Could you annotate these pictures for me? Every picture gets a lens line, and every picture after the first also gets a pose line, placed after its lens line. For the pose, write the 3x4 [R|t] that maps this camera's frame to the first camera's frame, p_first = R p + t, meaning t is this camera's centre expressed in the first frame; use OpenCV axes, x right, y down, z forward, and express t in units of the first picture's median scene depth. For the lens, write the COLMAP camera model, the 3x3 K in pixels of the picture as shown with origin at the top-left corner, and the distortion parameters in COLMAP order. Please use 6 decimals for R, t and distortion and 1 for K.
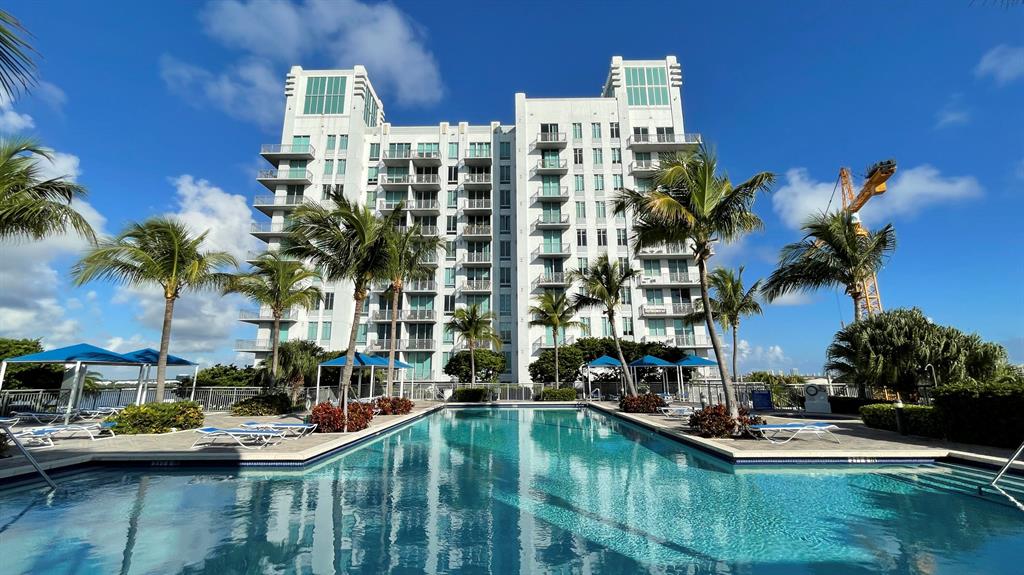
lens RADIAL K [[419.9, 0, 514.5], [0, 419.9, 283.6], [0, 0, 1]] dist [0.003042, 0.000698]
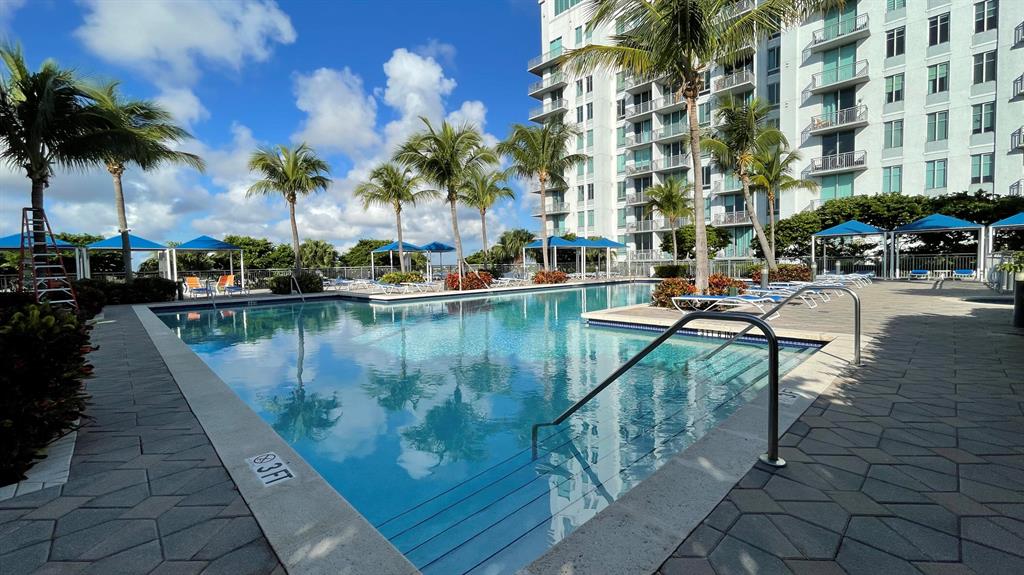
lens RADIAL K [[419.9, 0, 510.2], [0, 419.9, 279.3], [0, 0, 1]] dist [0.003042, 0.000698]
pose [[0.699028, 0.017066, -0.714891, 0.216298], [0.171205, 0.966647, 0.190482, 0.019477], [0.694298, -0.255545, 0.672791, 0.042953]]
